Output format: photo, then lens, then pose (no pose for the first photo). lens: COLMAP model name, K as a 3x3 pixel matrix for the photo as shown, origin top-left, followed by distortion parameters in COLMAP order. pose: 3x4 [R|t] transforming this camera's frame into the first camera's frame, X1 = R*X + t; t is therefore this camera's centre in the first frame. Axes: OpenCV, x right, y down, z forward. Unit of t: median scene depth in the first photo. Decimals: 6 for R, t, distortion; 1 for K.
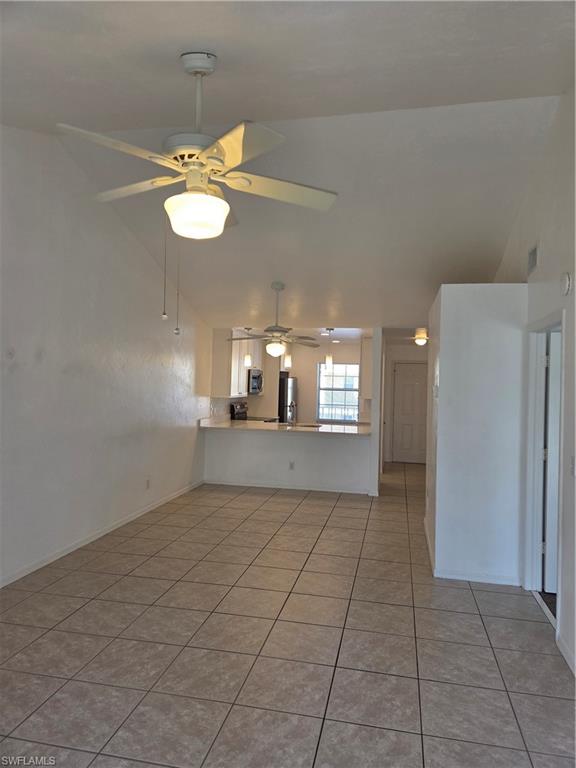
lens RADIAL K [[520.1, 0, 286.2], [0, 520.1, 381.6], [0, 0, 1]] dist [0.043648, -0.011545]
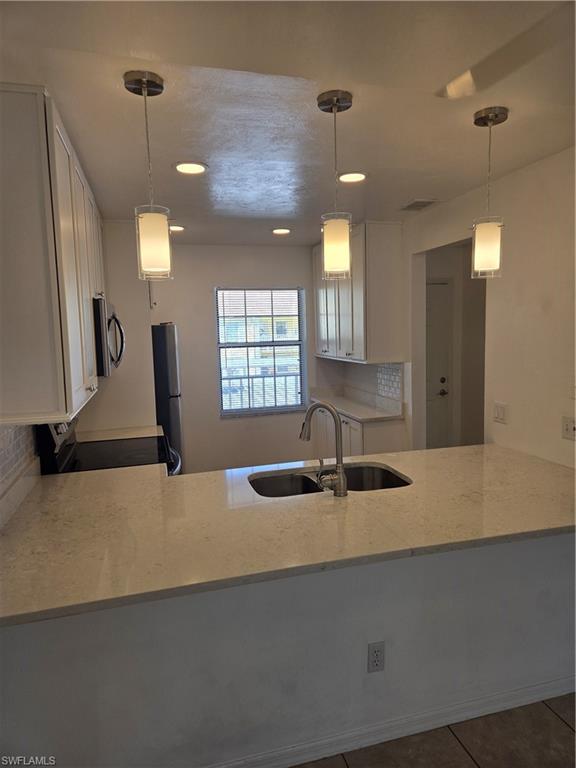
lens RADIAL K [[520.1, 0, 292.5], [0, 520.1, 383.5], [0, 0, 1]] dist [0.043648, -0.011545]
pose [[0.884185, -0.106116, 0.454925, -0.094428], [0.055814, 0.990879, 0.122654, -0.006158], [-0.463791, -0.083058, 0.882043, 0.573046]]
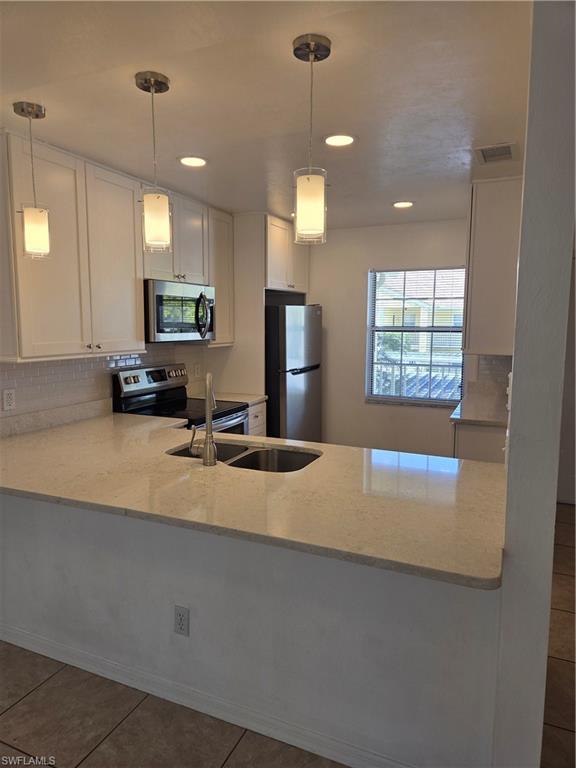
lens RADIAL K [[520.1, 0, 272.2], [0, 520.1, 384.4], [0, 0, 1]] dist [0.043648, -0.011545]
pose [[0.974471, -0.000031, -0.224513, 0.083382], [0.025981, 0.993298, 0.112628, 0.008797], [0.223005, -0.115586, 0.967941, 0.548377]]
